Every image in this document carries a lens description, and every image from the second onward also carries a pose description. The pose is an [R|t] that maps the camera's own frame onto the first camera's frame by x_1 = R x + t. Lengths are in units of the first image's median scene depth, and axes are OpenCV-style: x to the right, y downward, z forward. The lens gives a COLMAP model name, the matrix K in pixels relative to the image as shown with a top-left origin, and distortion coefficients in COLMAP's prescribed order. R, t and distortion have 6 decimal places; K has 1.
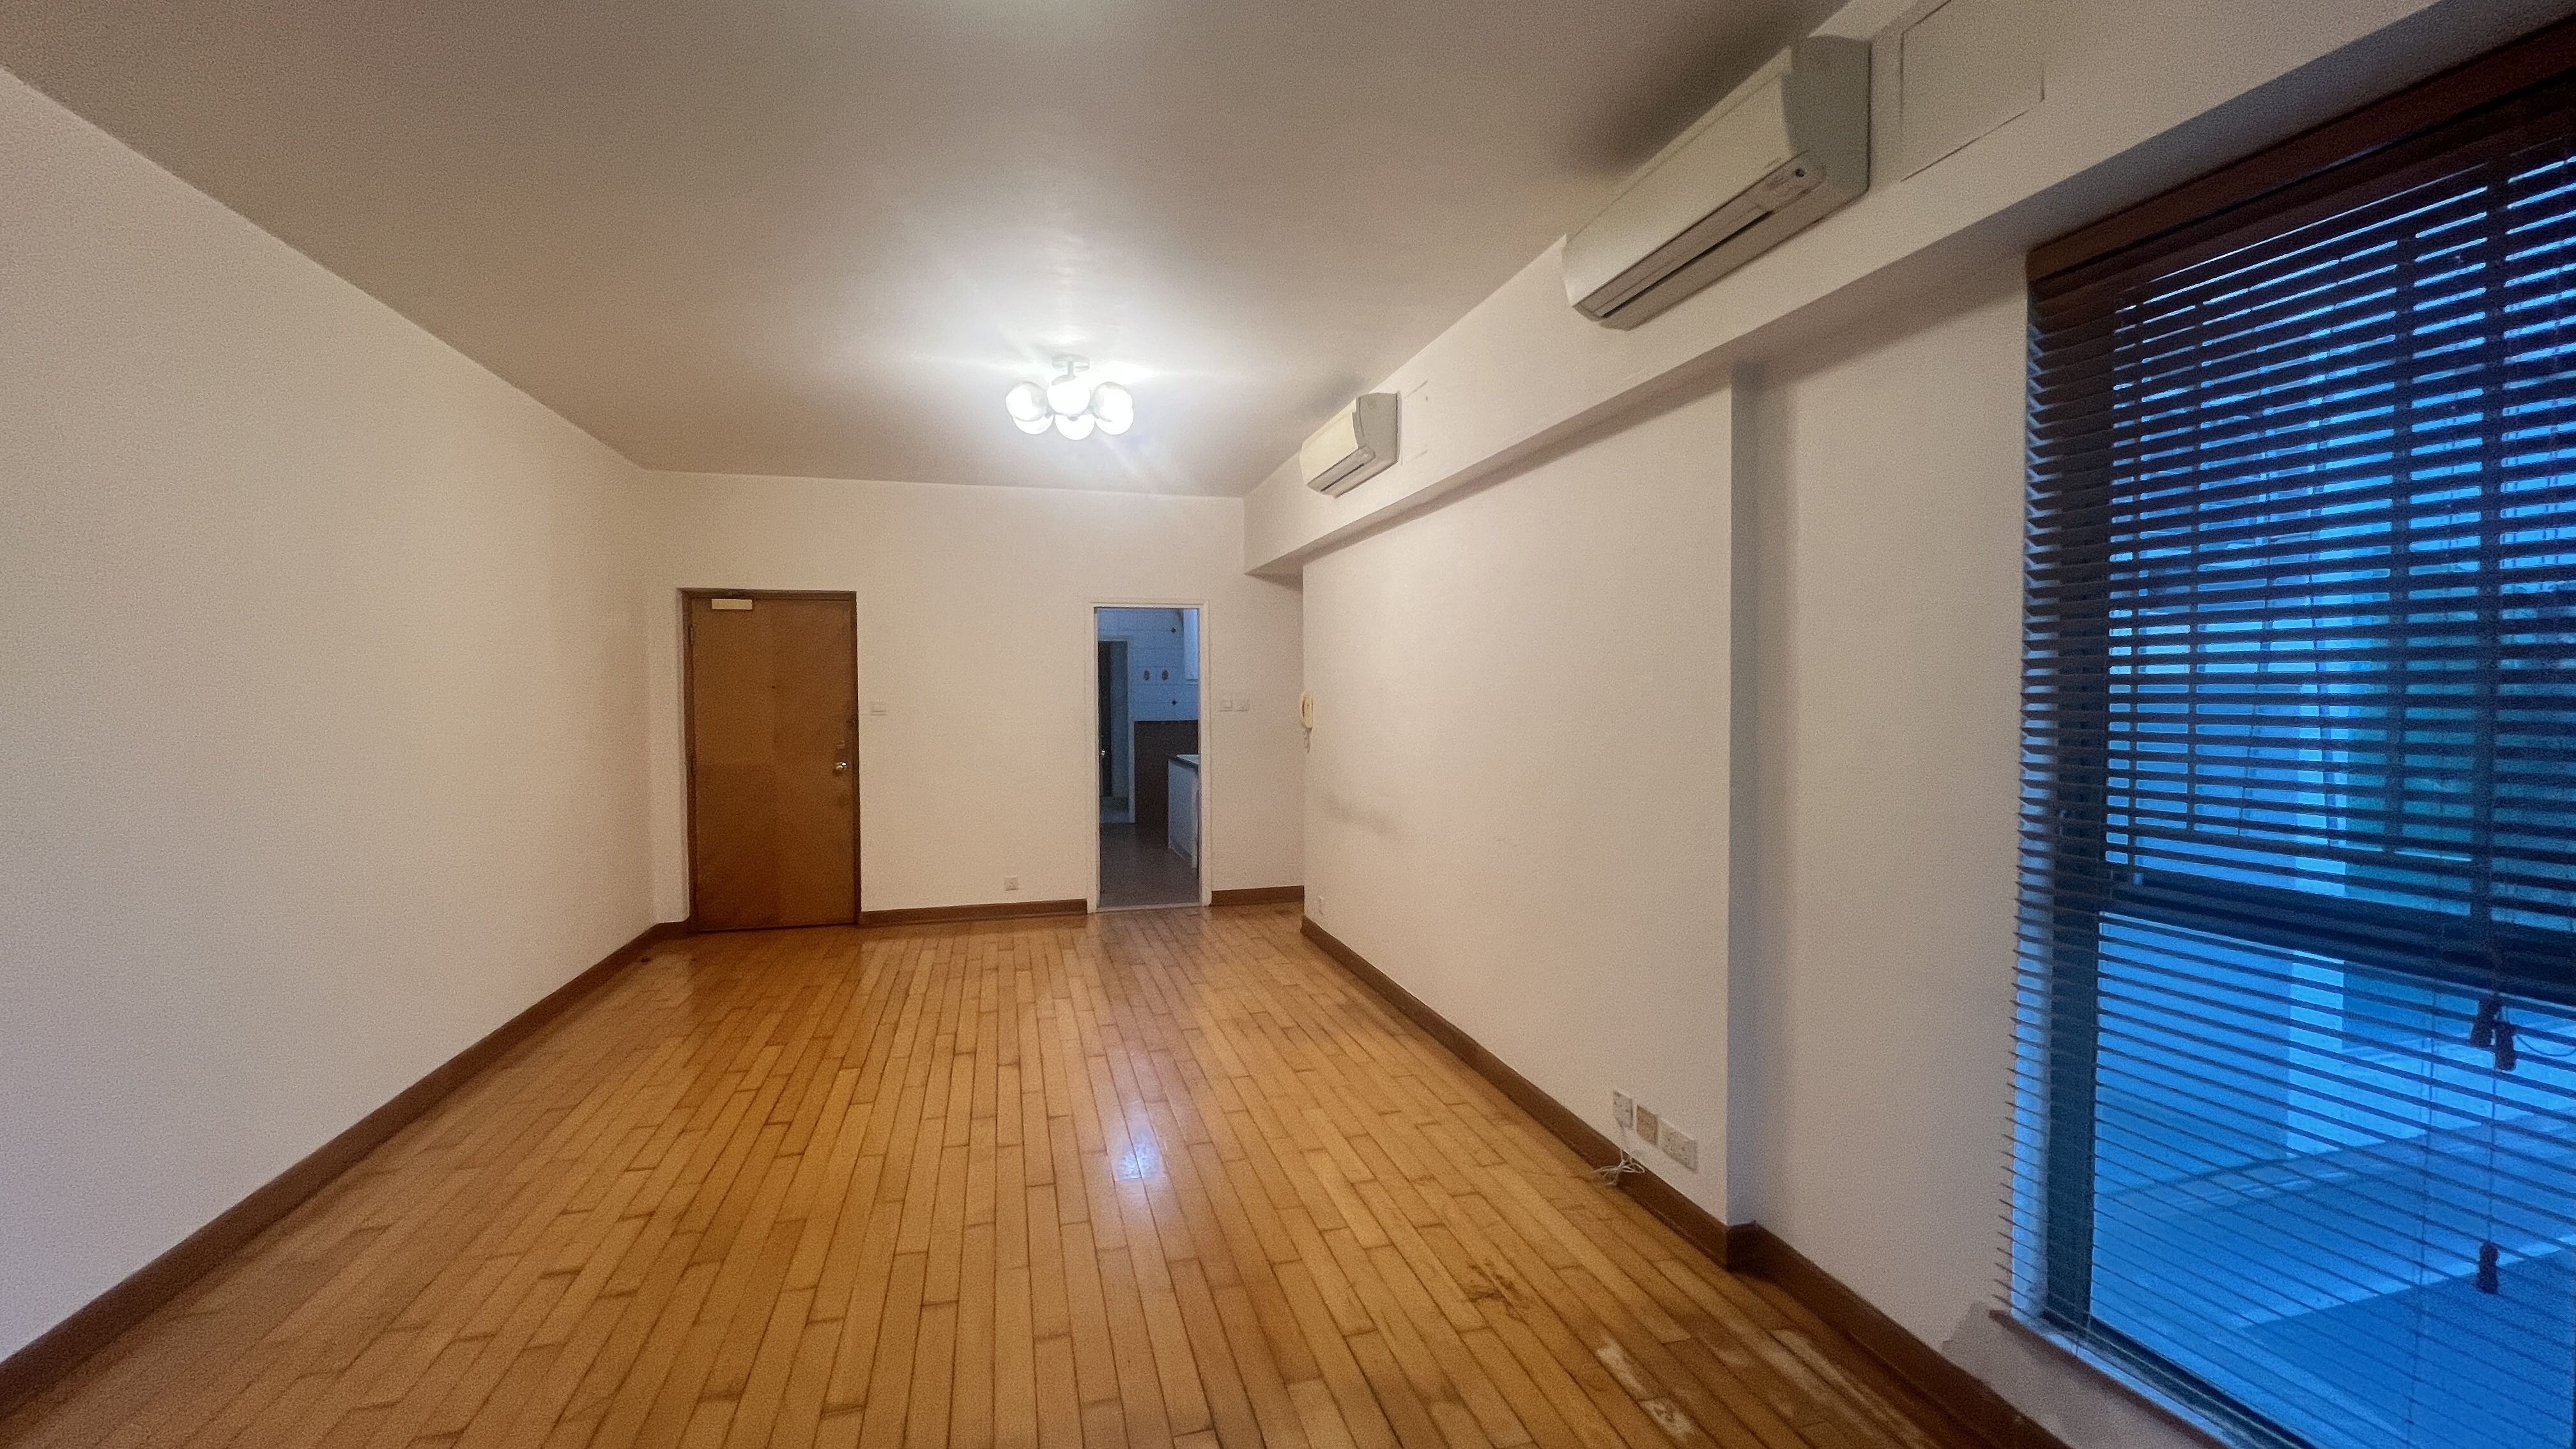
lens RADIAL K [[1030.7, 0, 1284.5], [0, 1030.7, 733.1], [0, 0, 1]] dist [-0.001256, 0.000382]
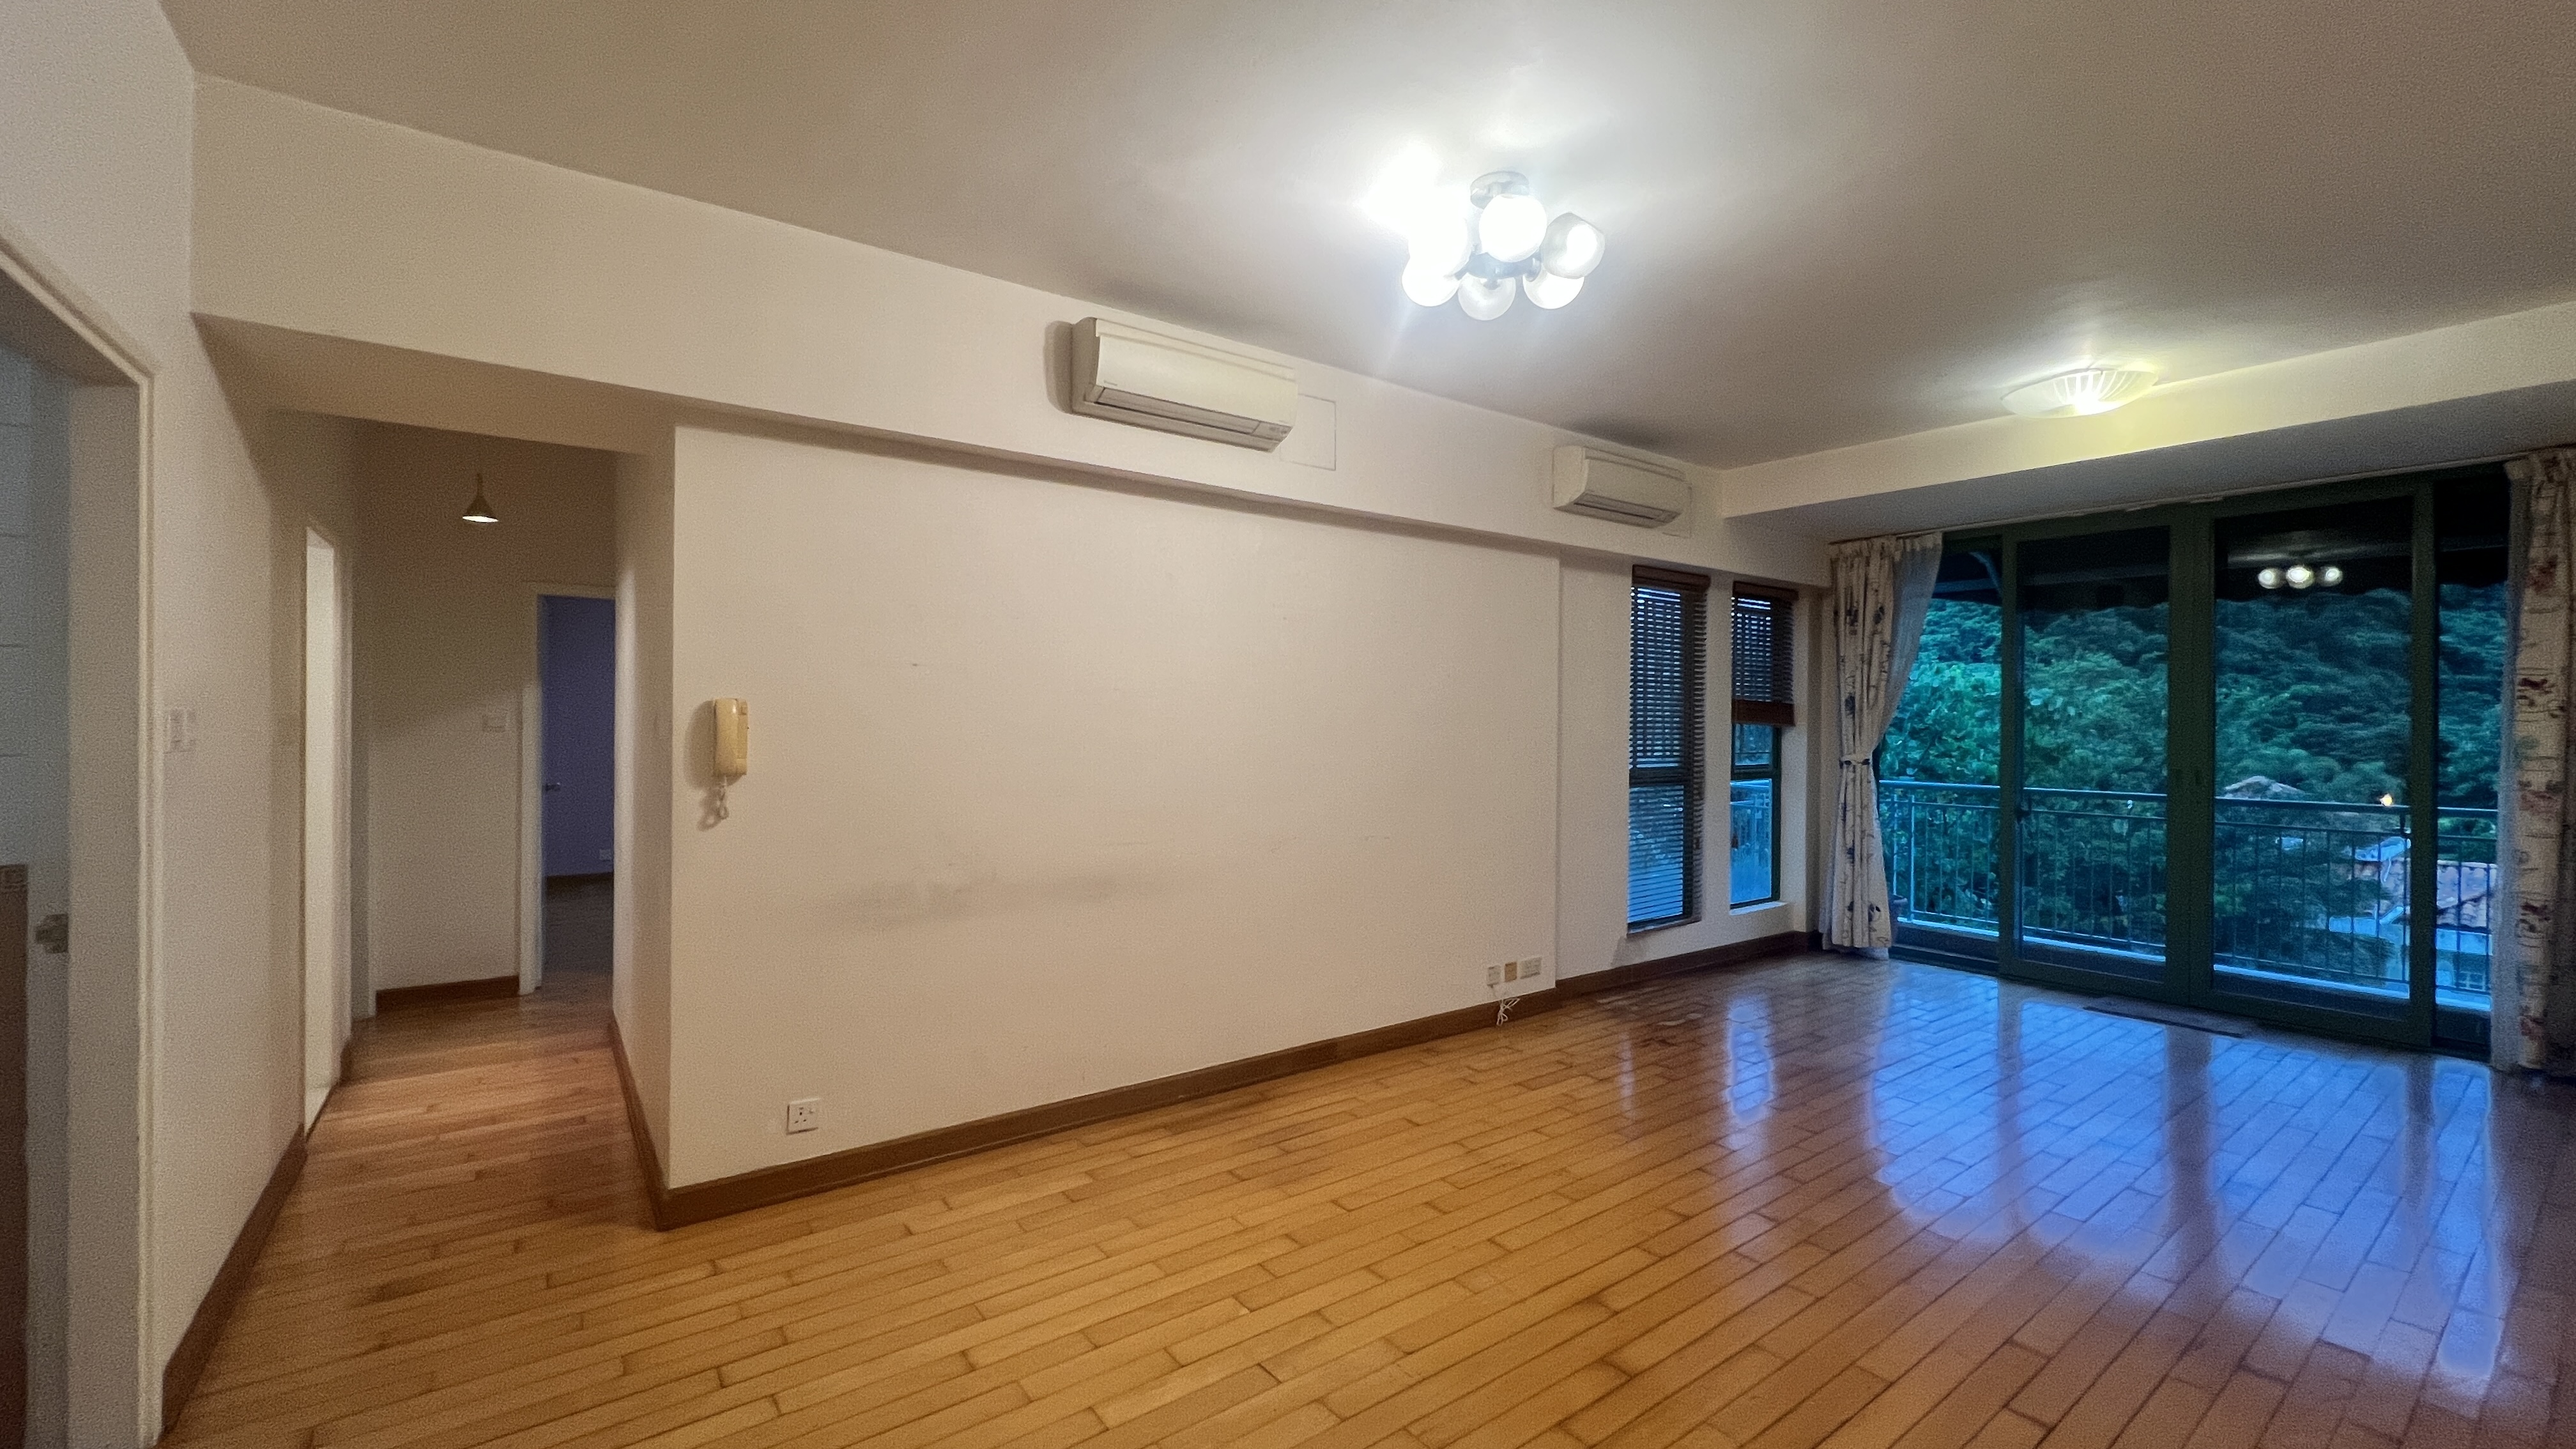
lens RADIAL K [[1038.6, 0, 1285.2], [0, 1038.6, 723.5], [0, 0, 1]] dist [0.003083, 0.000277]
pose [[-0.364669, 0.000819, 0.931137, -0.874142], [0.033337, 0.999370, 0.012177, -0.043841], [-0.930540, 0.035482, -0.364466, 1.565345]]
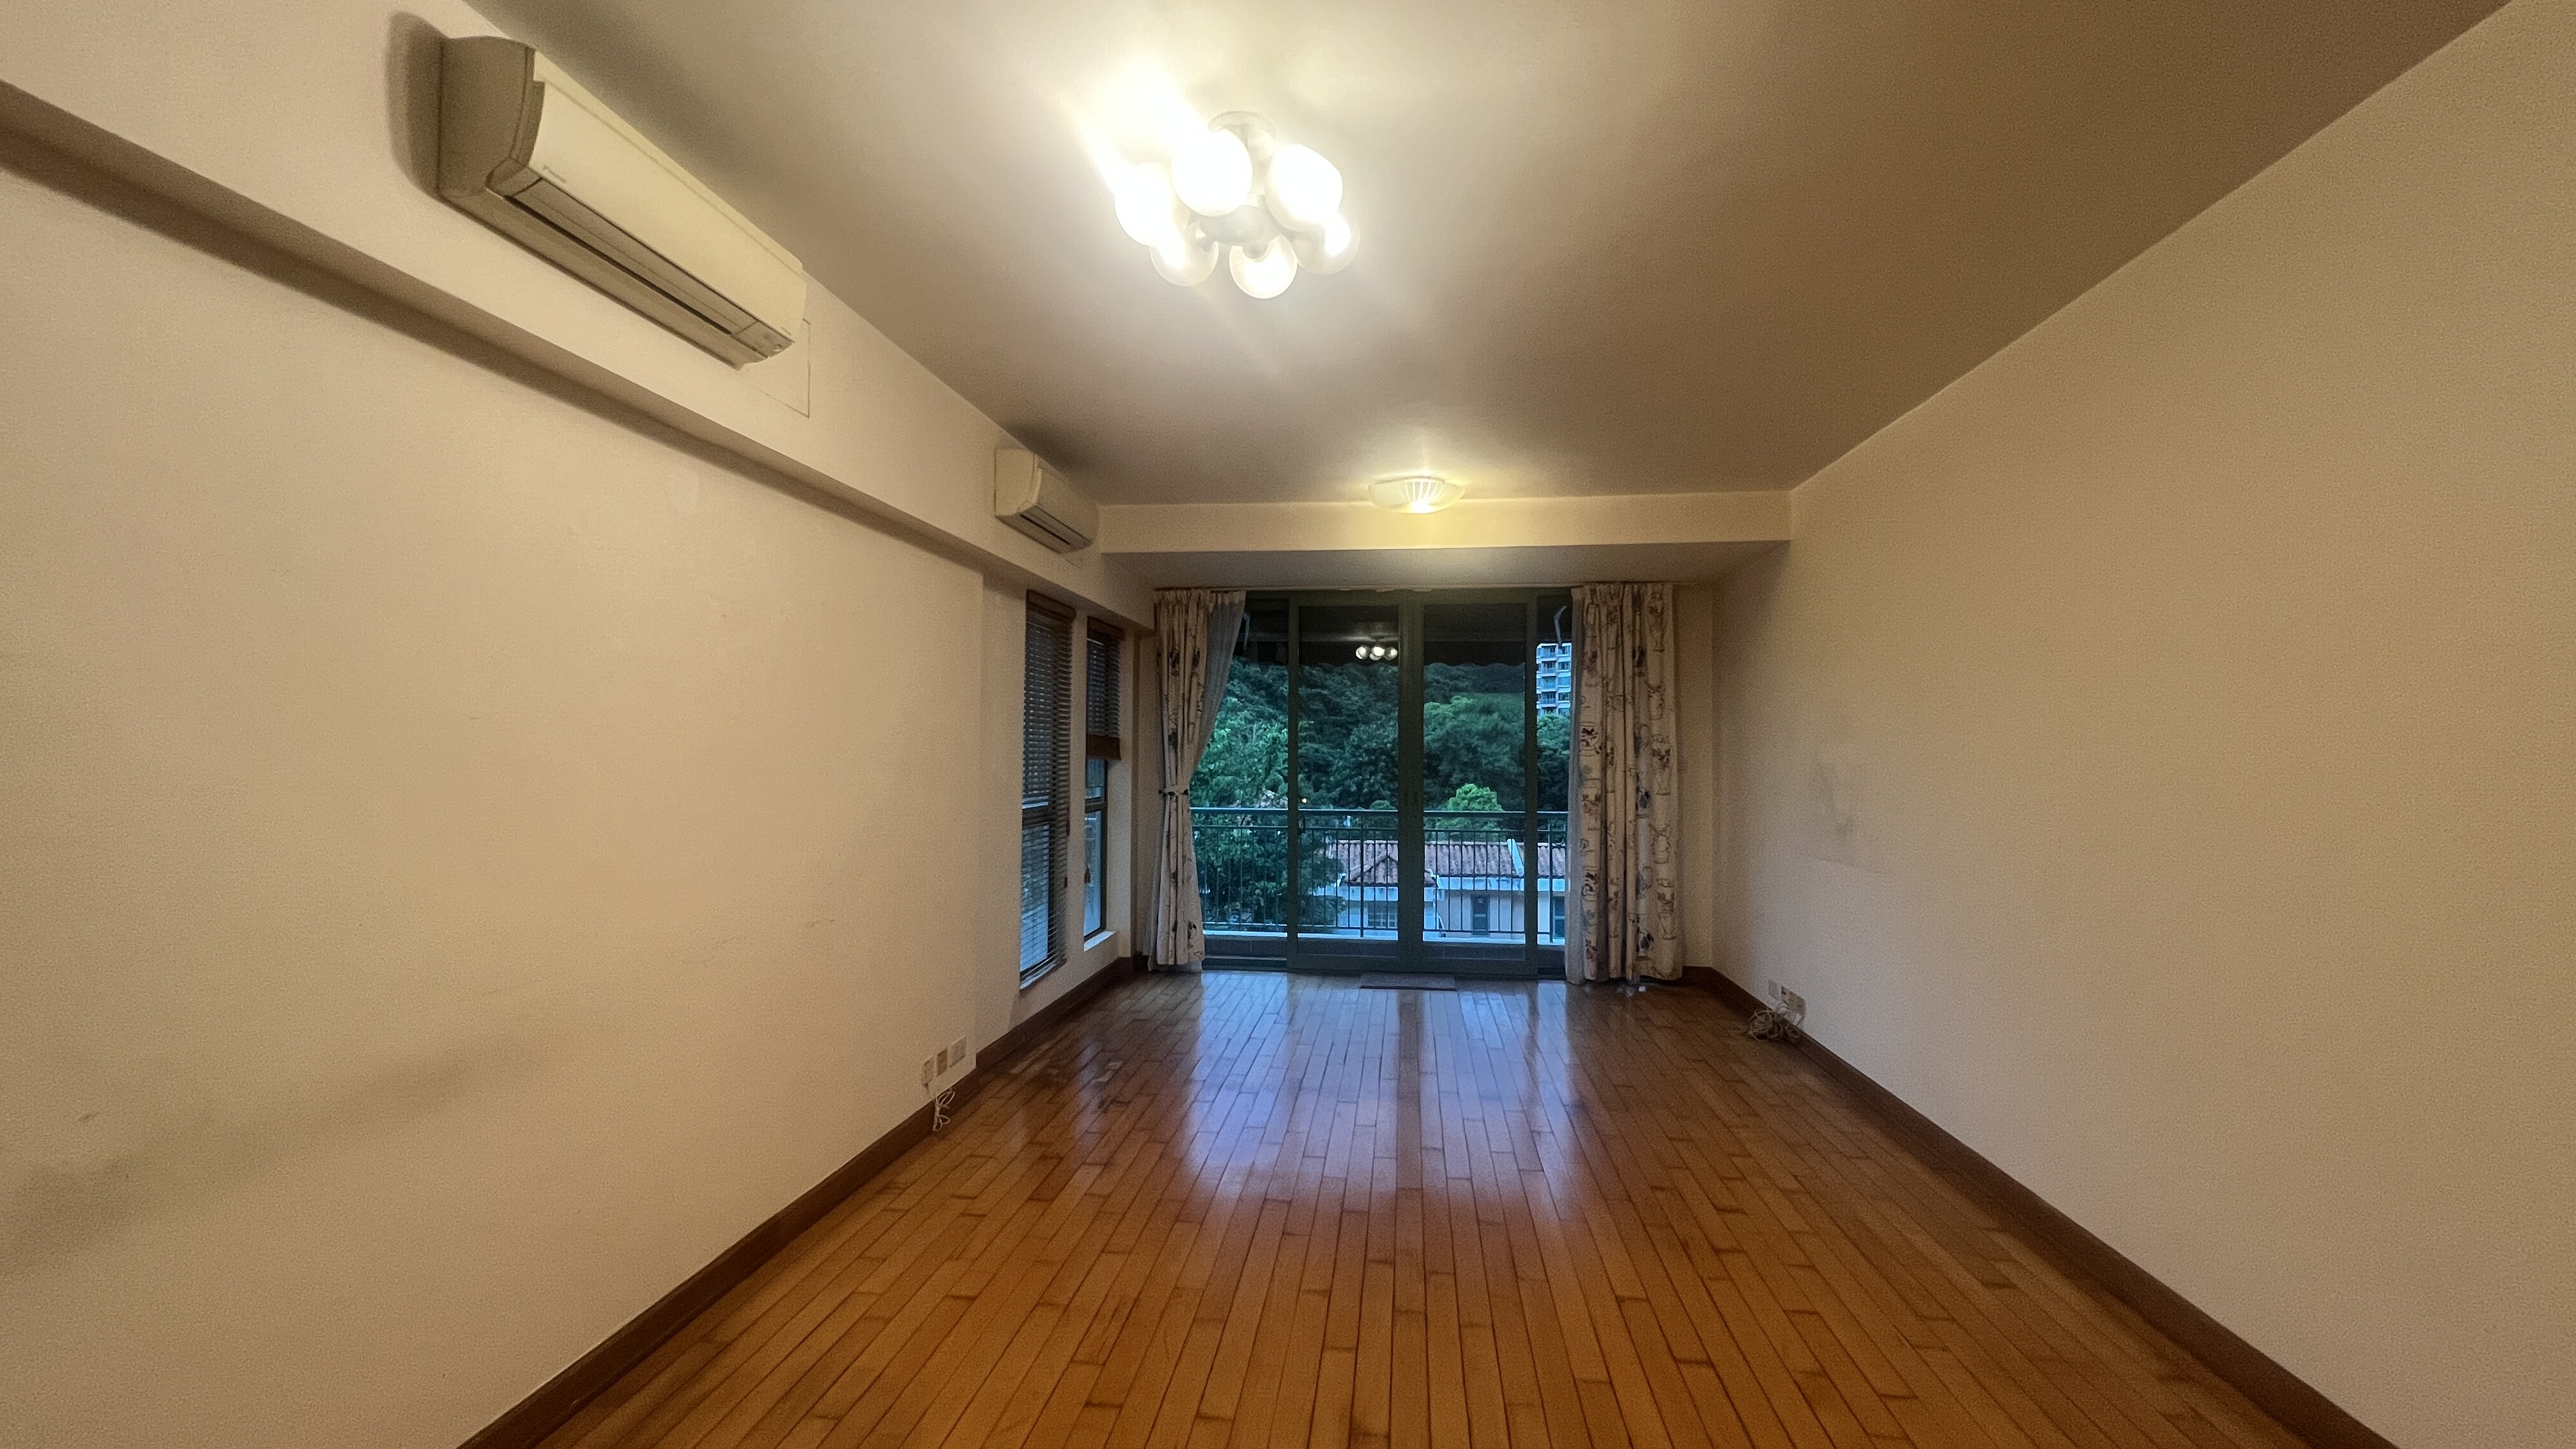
lens RADIAL K [[1030.7, 0, 1286.8], [0, 1030.7, 725.1], [0, 0, 1]] dist [-0.001256, 0.000382]
pose [[-0.926808, 0.010652, 0.375384, -0.489564], [0.015689, 0.999823, 0.010364, -0.065507], [-0.375207, 0.015495, -0.926812, 1.702510]]
